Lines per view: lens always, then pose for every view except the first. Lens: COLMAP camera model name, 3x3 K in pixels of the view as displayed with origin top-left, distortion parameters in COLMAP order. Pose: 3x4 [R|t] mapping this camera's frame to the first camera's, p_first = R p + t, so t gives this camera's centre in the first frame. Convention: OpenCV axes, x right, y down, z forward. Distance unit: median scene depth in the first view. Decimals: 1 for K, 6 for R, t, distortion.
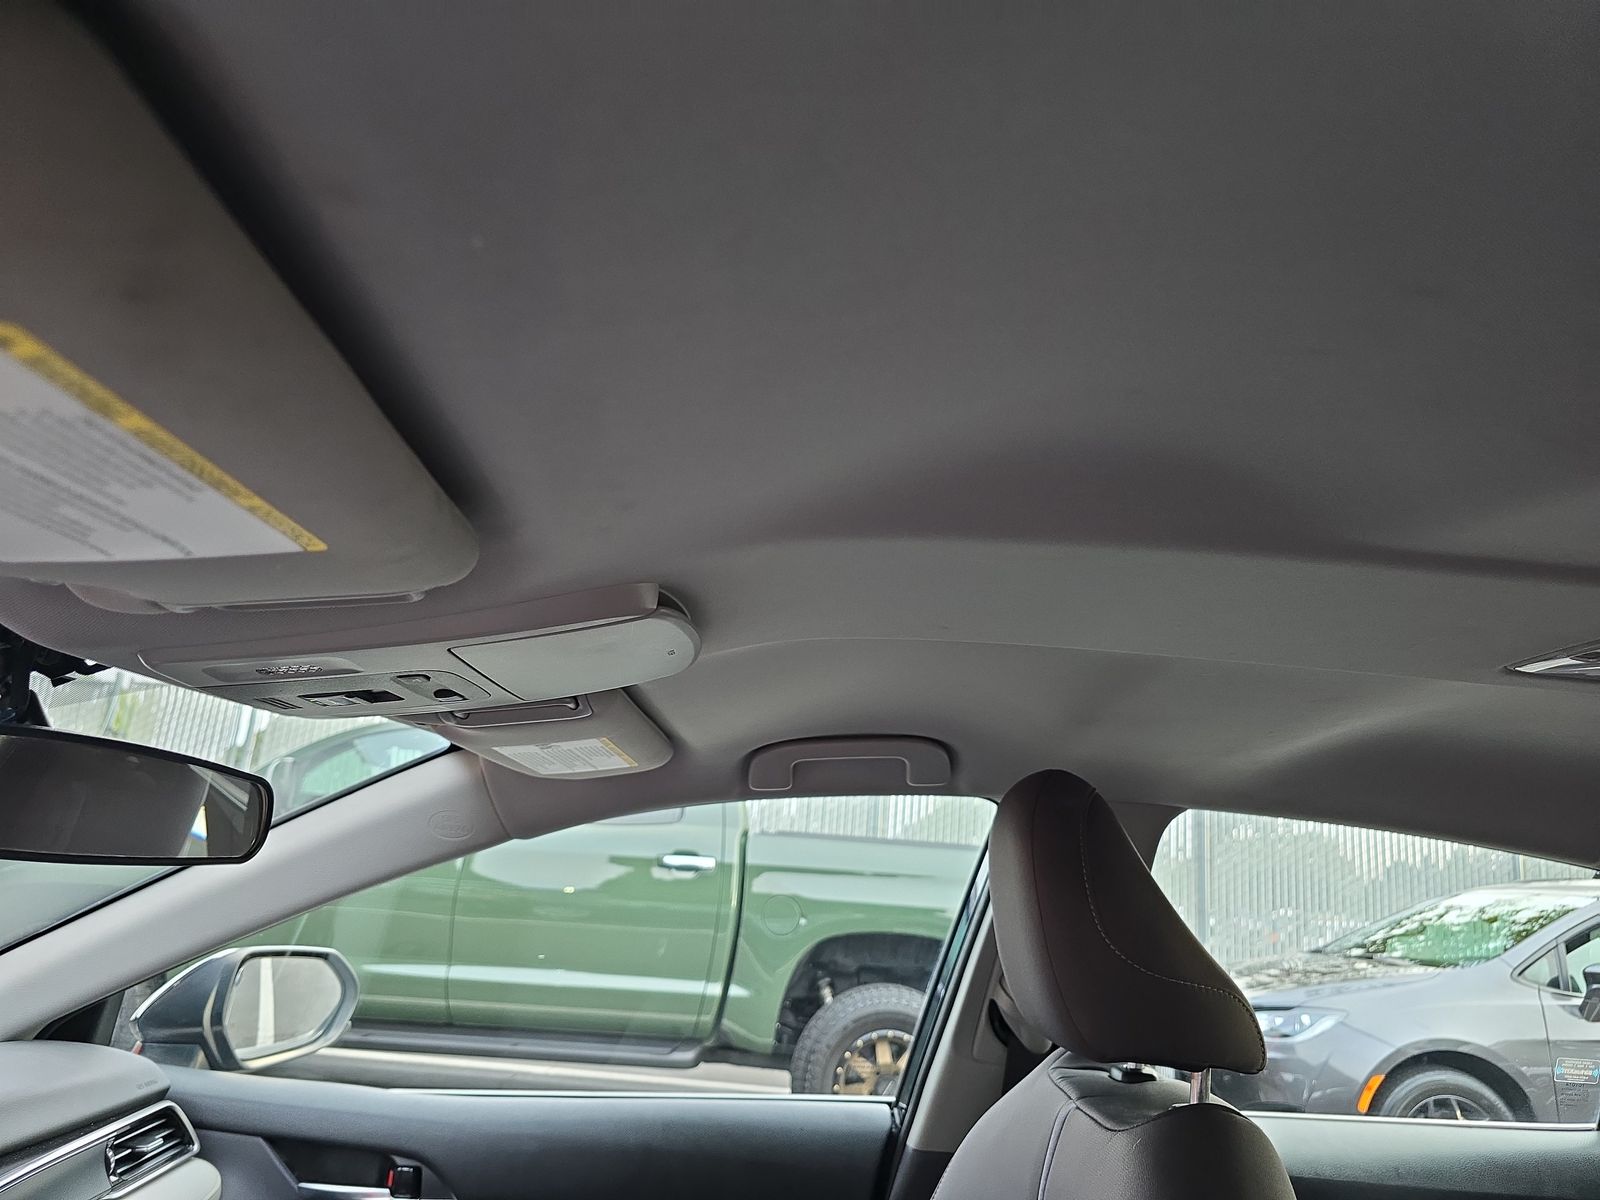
lens RADIAL K [[1025.3, 0, 804.5], [0, 1025.3, 603.0], [0, 0, 1]] dist [0.023833, -0.032468]
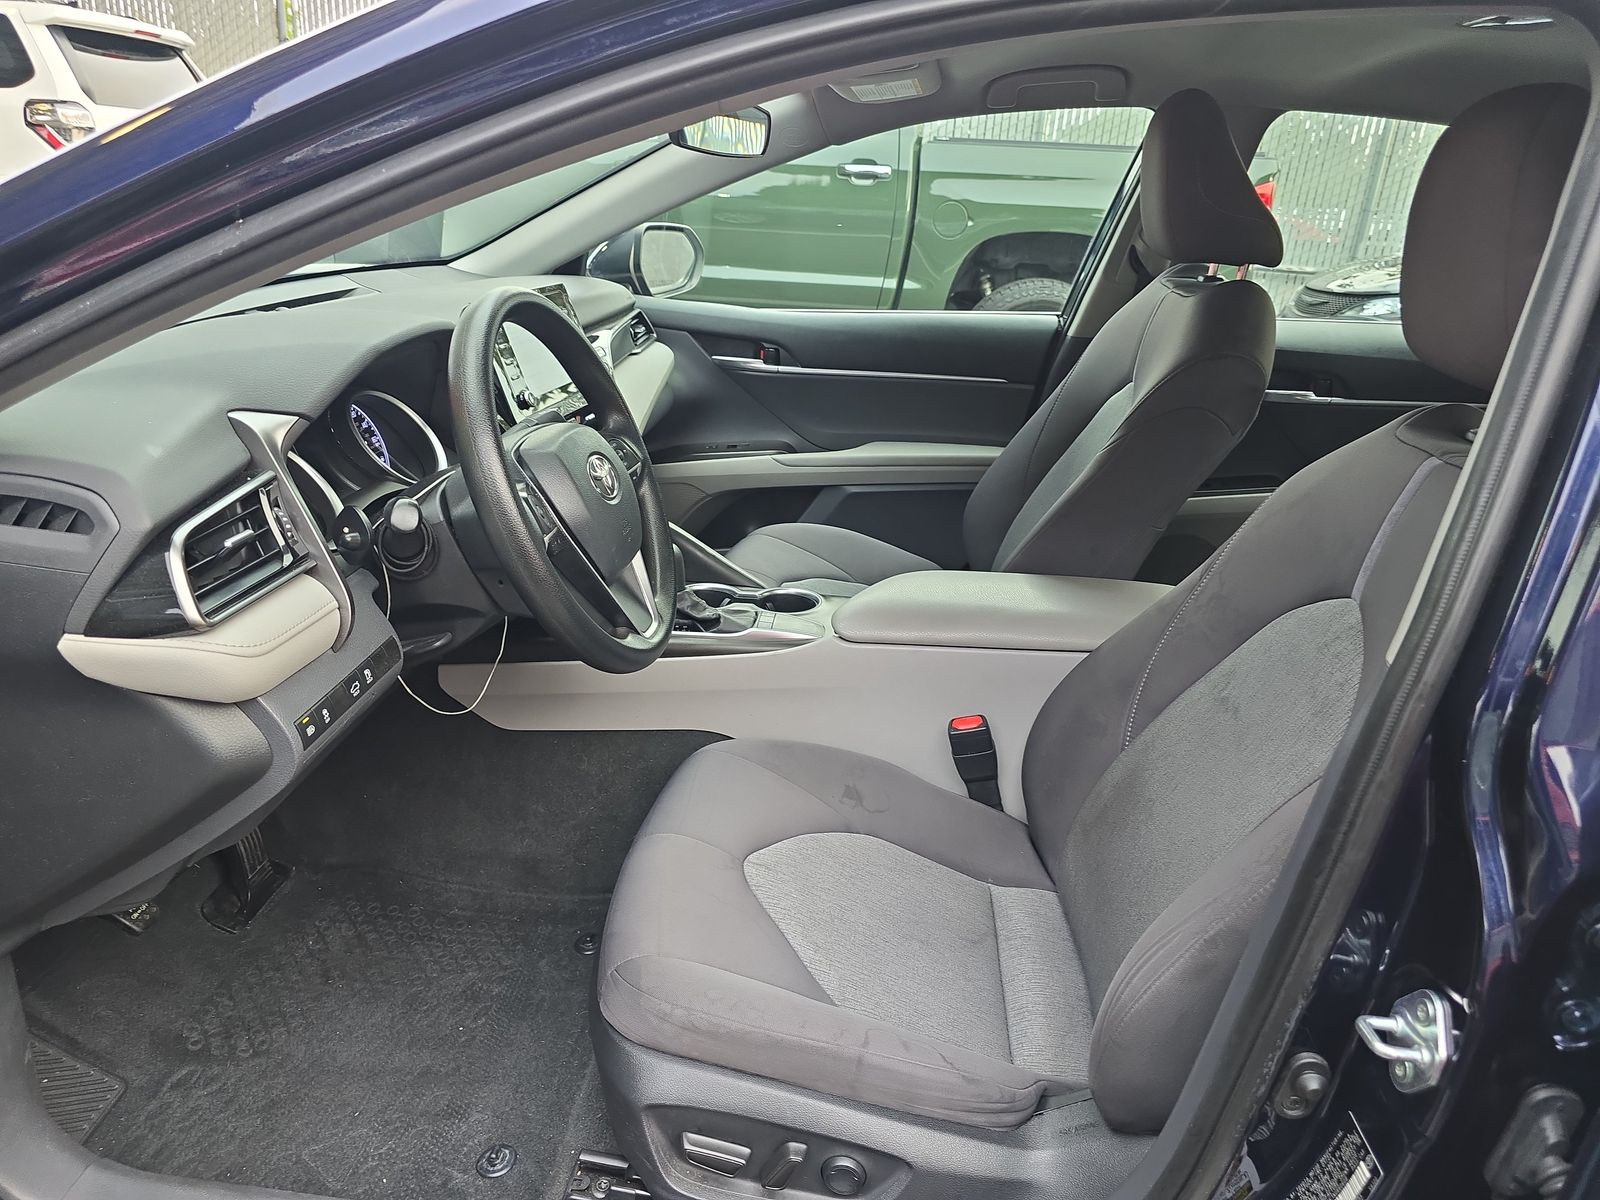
lens RADIAL K [[1025.3, 0, 804.5], [0, 1025.3, 603.0], [0, 0, 1]] dist [0.023833, -0.032468]
pose [[0.991390, 0.033064, -0.126698, -0.025302], [0.049234, 0.802464, 0.594666, -0.035312], [0.121332, -0.595784, 0.793927, -0.164492]]
